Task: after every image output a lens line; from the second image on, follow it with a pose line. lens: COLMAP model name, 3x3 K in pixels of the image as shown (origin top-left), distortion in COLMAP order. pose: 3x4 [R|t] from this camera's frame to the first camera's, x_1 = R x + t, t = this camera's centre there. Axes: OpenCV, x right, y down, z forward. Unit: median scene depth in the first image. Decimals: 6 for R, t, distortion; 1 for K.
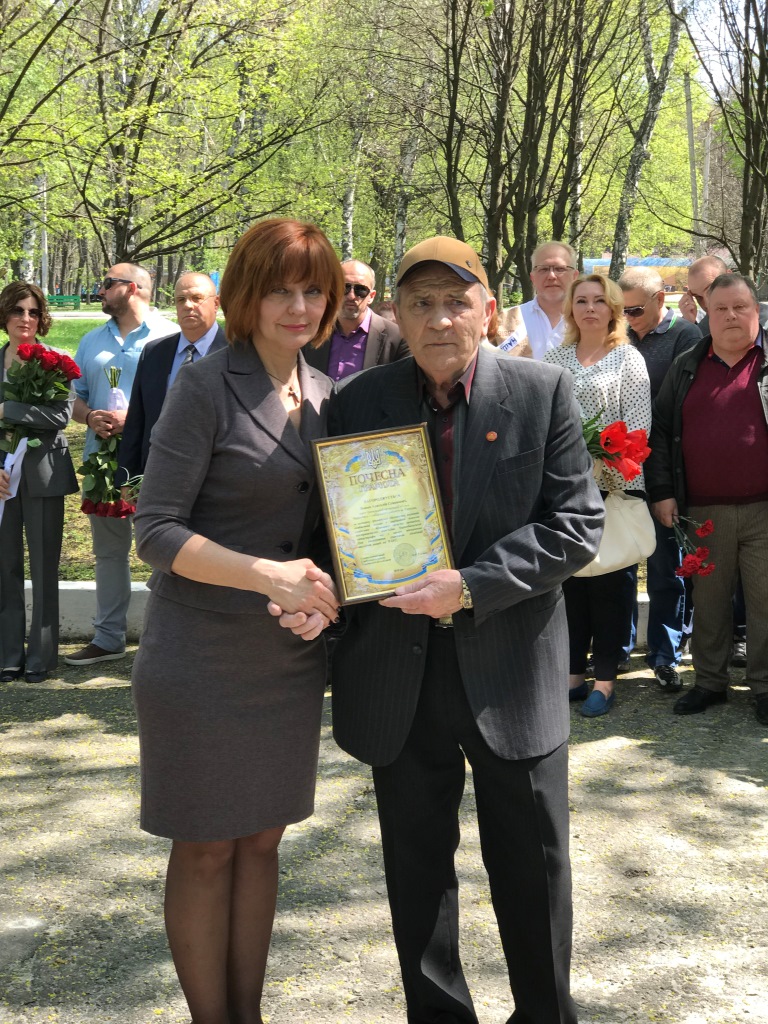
lens RADIAL K [[1657.6, 0, 386.3], [0, 1657.6, 512.3], [0, 0, 1]] dist [0.116483, 0.000000]
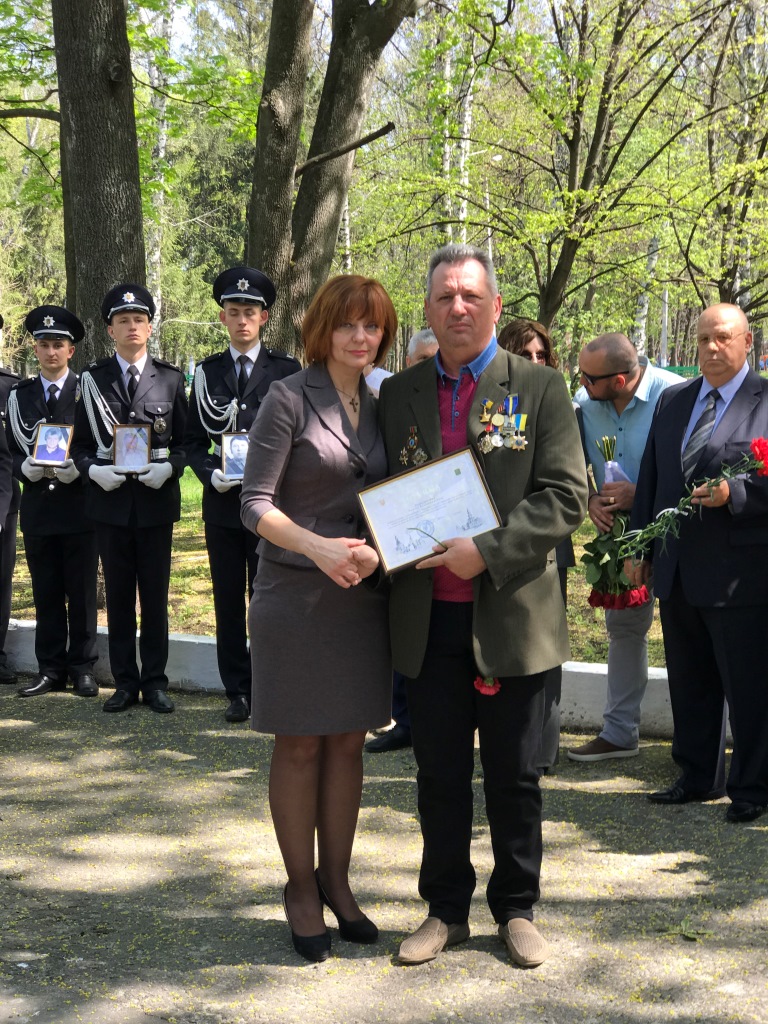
lens RADIAL K [[1657.6, 0, 405.6], [0, 1657.6, 486.3], [0, 0, 1]] dist [0.116483, 0.000000]
pose [[0.935162, 0.017210, -0.353801, 0.032233], [-0.038246, 0.997886, -0.052551, -0.001637], [0.352148, 0.062675, 0.933843, 0.144890]]
